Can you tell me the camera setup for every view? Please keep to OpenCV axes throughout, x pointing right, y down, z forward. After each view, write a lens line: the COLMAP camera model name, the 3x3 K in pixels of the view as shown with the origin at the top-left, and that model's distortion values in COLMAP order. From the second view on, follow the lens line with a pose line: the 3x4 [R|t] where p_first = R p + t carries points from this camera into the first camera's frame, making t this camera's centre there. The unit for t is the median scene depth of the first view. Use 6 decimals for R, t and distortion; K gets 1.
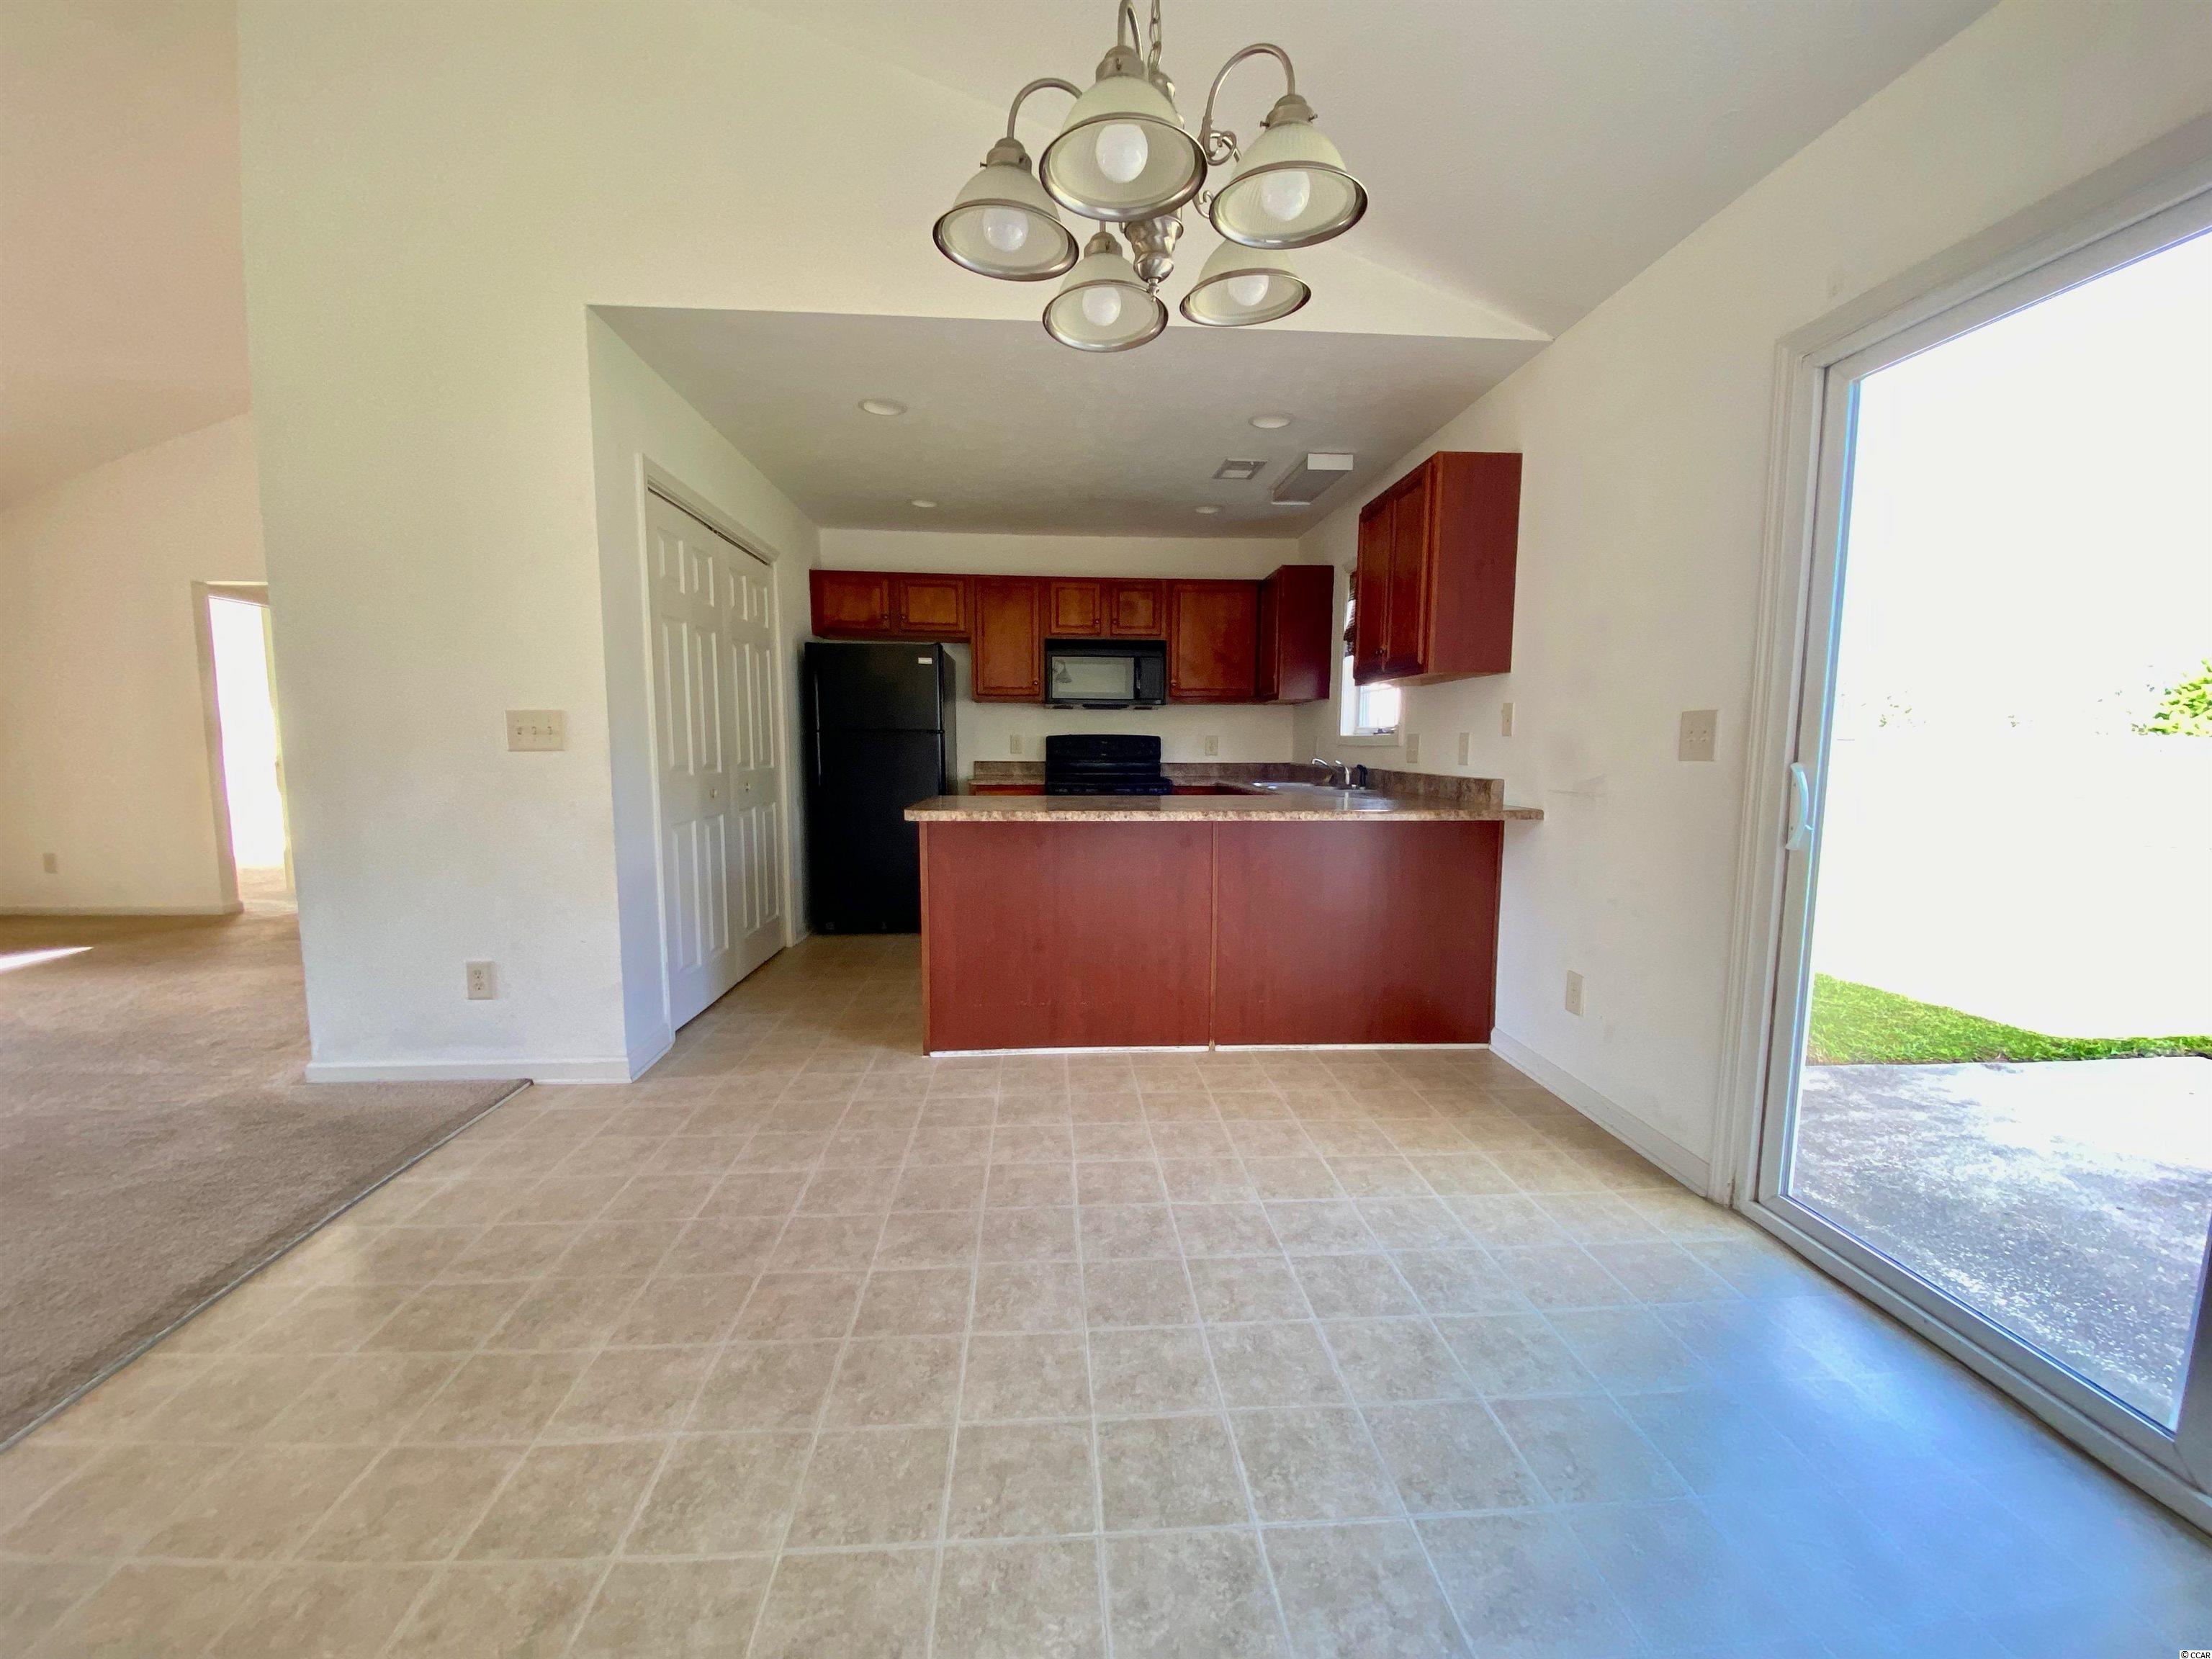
lens RADIAL K [[873.7, 0, 1106.0], [0, 873.7, 829.5], [0, 0, 1]] dist [-0.013145, -0.000670]
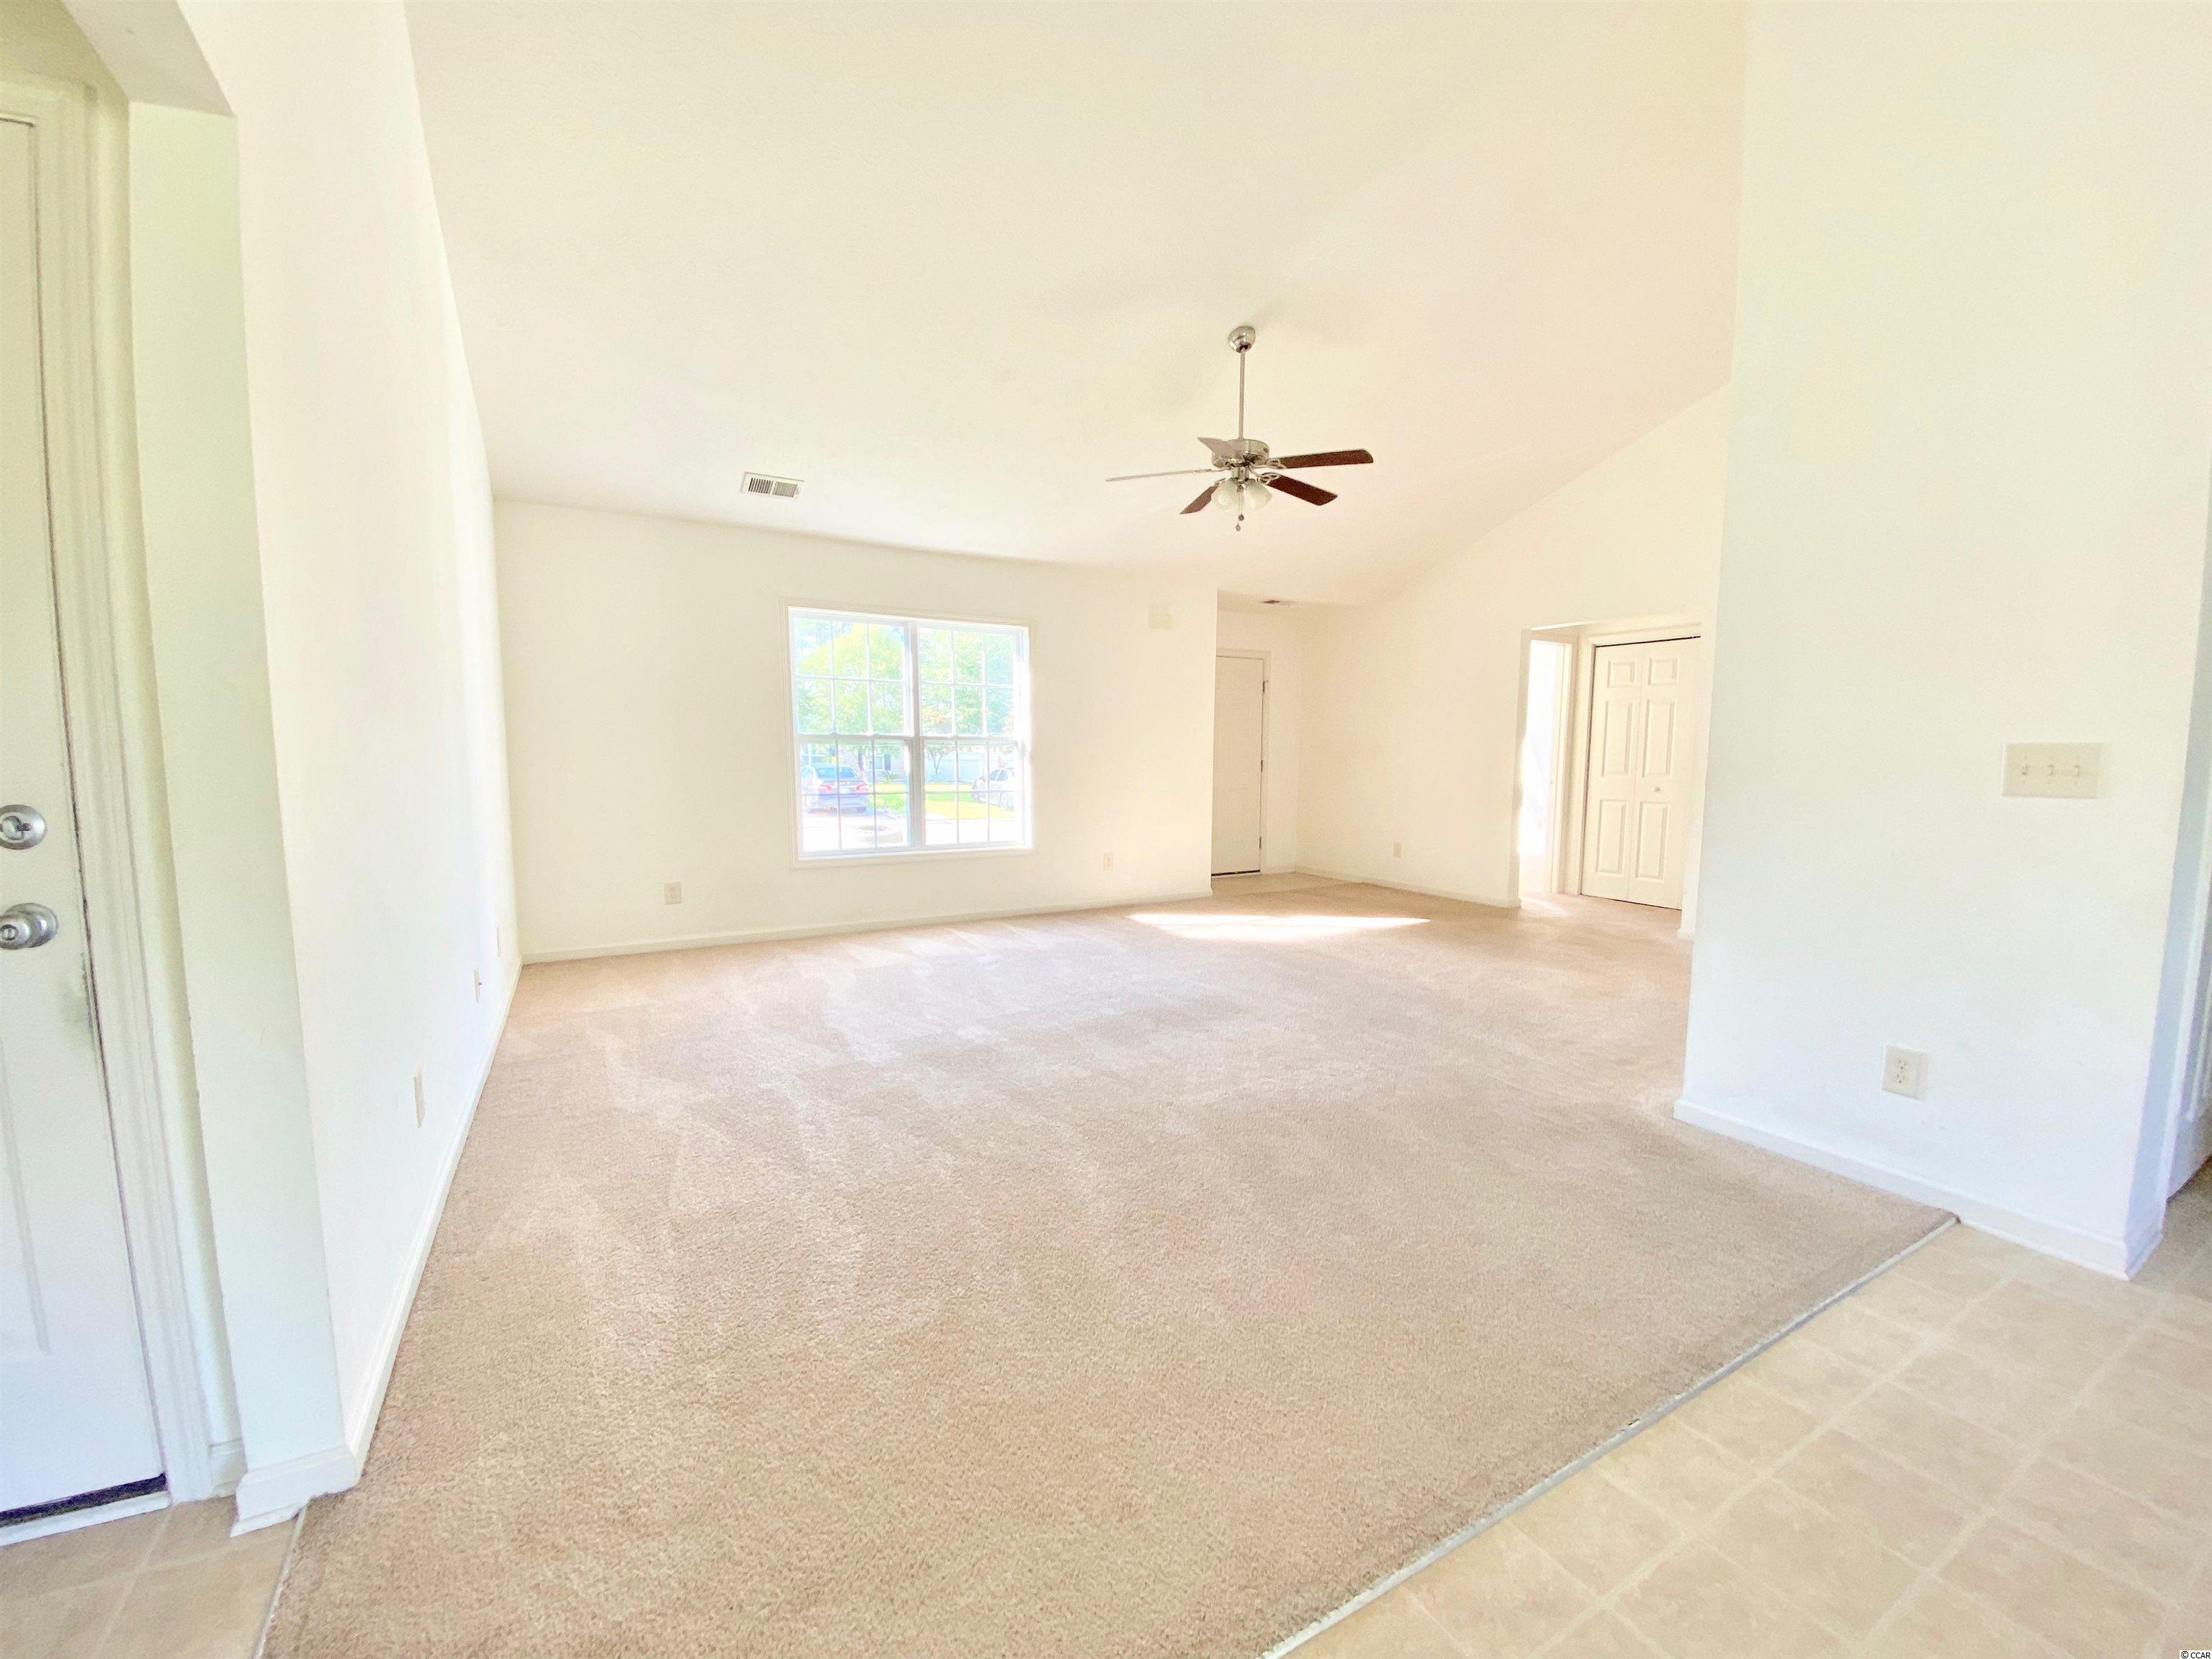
lens RADIAL K [[906.1, 0, 1106.0], [0, 906.1, 829.5], [0, 0, 1]] dist [-0.042988, 0.000181]
pose [[0.433793, 0.085931, -0.896906, -0.341772], [-0.110002, 0.993046, 0.041939, 0.006436], [0.894272, 0.080468, 0.440229, -0.011768]]
